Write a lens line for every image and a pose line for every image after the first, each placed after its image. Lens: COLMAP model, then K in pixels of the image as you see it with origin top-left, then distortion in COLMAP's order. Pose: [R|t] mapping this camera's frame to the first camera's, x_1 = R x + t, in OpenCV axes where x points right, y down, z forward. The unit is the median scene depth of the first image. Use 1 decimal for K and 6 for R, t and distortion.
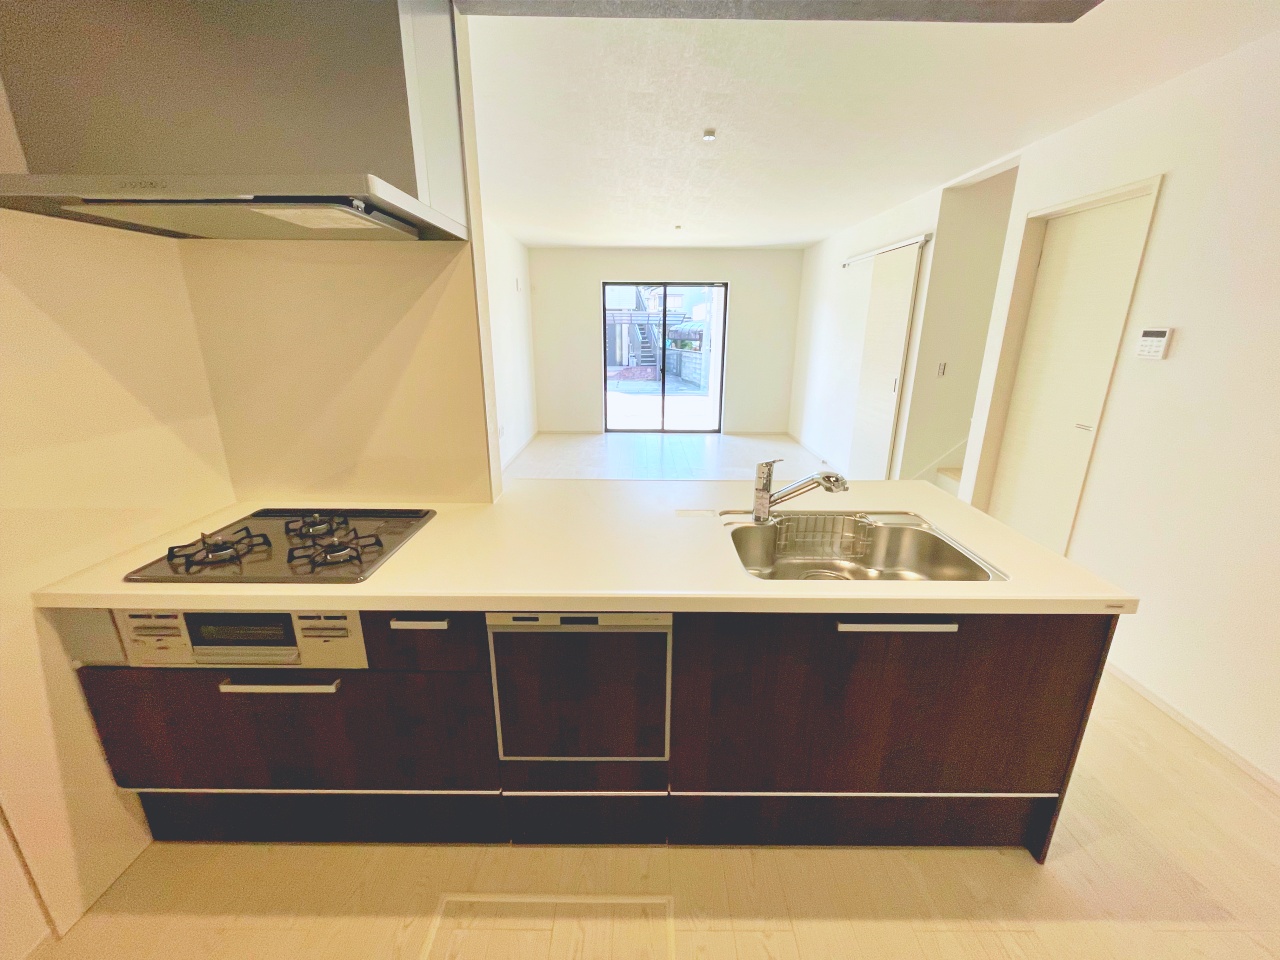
lens RADIAL K [[518.8, 0, 643.1], [0, 518.8, 478.1], [0, 0, 1]] dist [-0.001512, -0.000052]
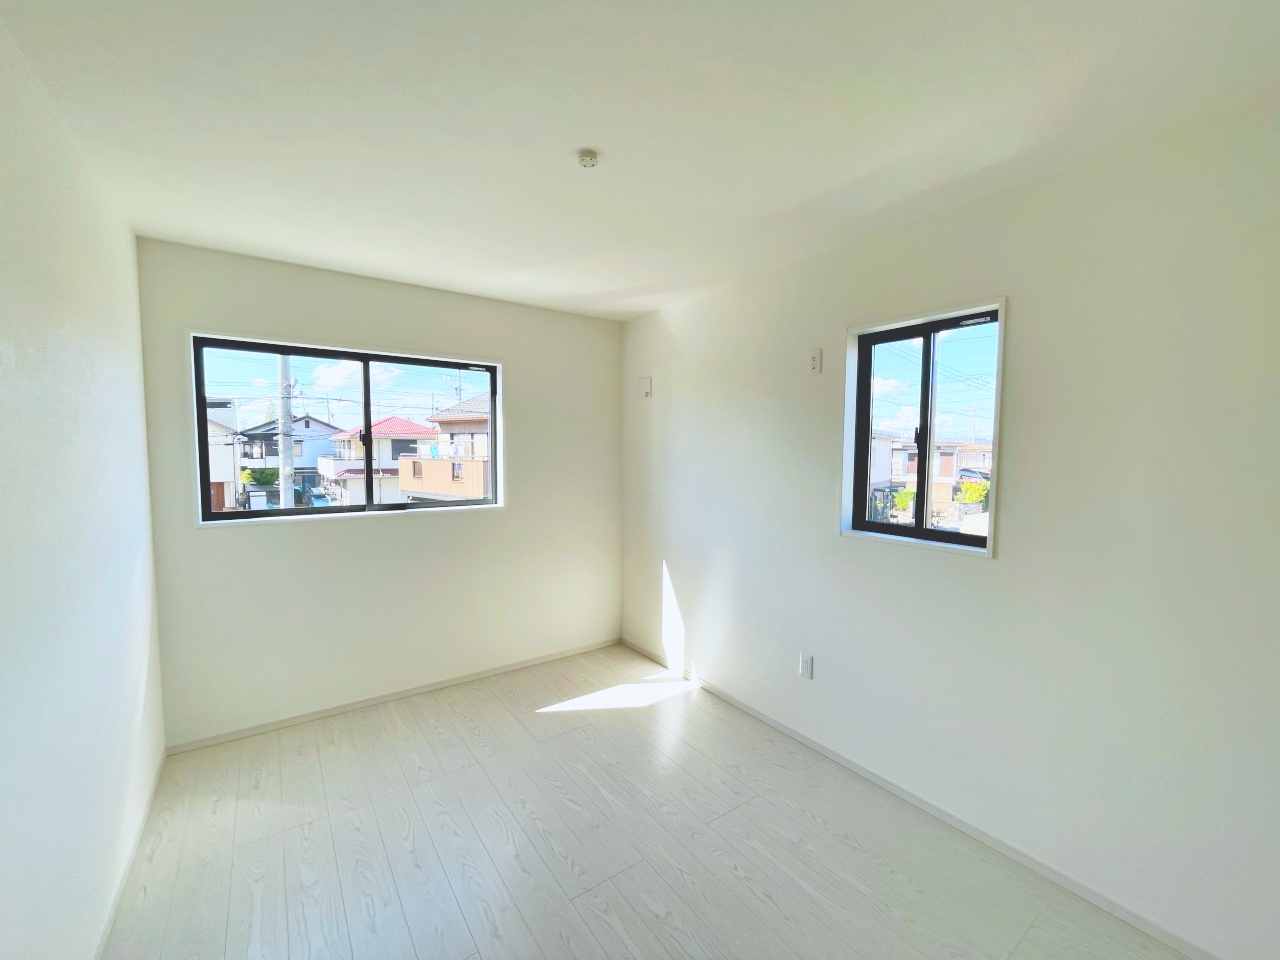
lens RADIAL K [[518.8, 0, 637.9], [0, 518.8, 480.8], [0, 0, 1]] dist [-0.001512, -0.000052]
pose [[0.808933, -0.049090, 0.585848, -0.039438], [0.128622, 0.987144, -0.094884, -0.186387], [-0.573659, 0.152107, 0.804847, 0.496350]]
